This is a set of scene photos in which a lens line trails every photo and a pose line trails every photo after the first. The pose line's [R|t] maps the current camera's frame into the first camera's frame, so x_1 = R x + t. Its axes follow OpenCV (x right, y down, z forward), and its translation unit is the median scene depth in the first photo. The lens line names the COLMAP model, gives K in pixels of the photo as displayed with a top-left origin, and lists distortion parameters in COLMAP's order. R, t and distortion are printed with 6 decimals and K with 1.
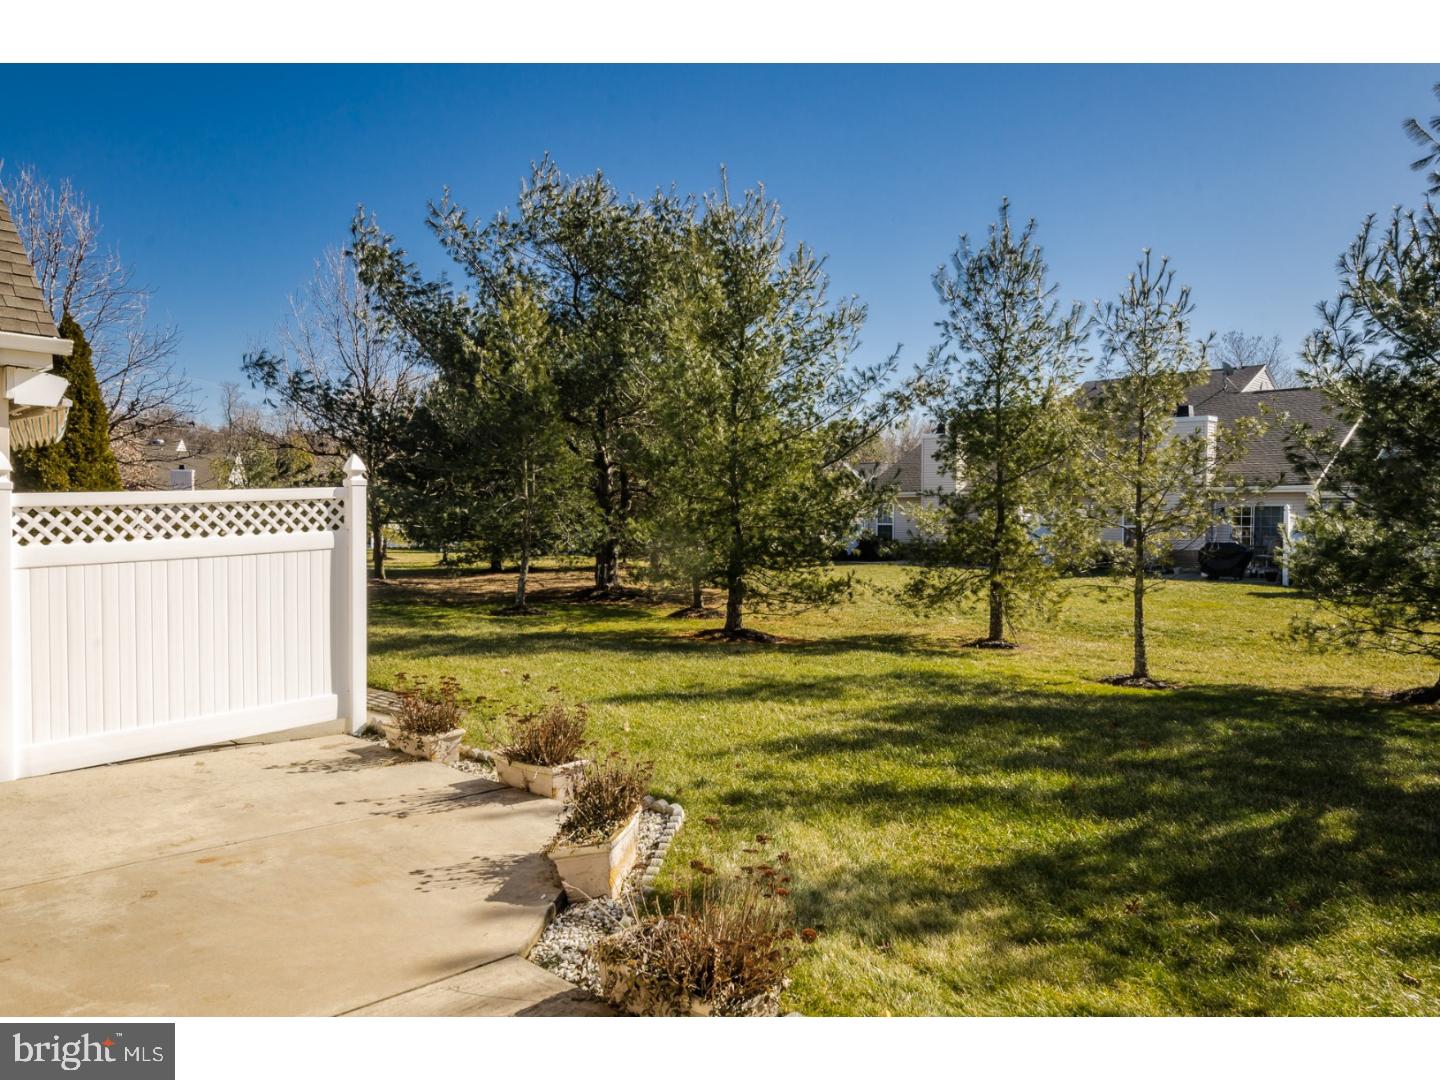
lens RADIAL K [[979.0, 0, 719.2], [0, 979.0, 538.4], [0, 0, 1]] dist [0.003021, 0.001108]
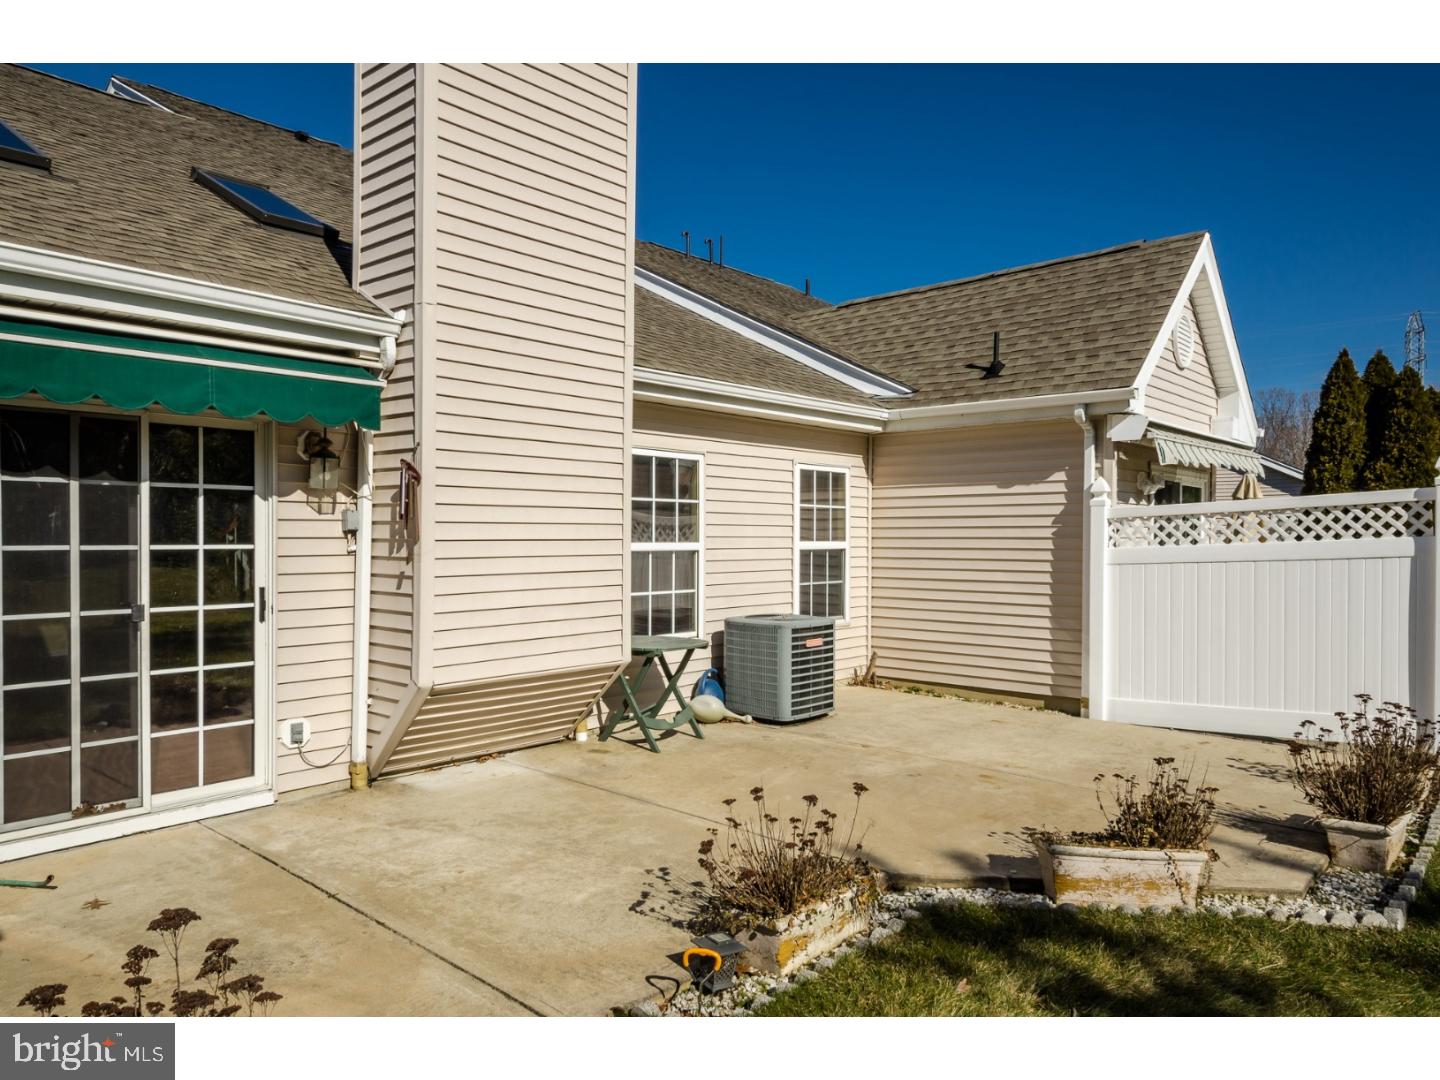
lens RADIAL K [[988.0, 0, 718.3], [0, 988.0, 538.0], [0, 0, 1]] dist [0.003010, -0.000291]
pose [[0.032480, 0.023549, -0.999195, 0.510886], [0.005805, 0.999701, 0.023749, -0.032343], [0.999456, -0.006571, 0.032334, 0.318244]]
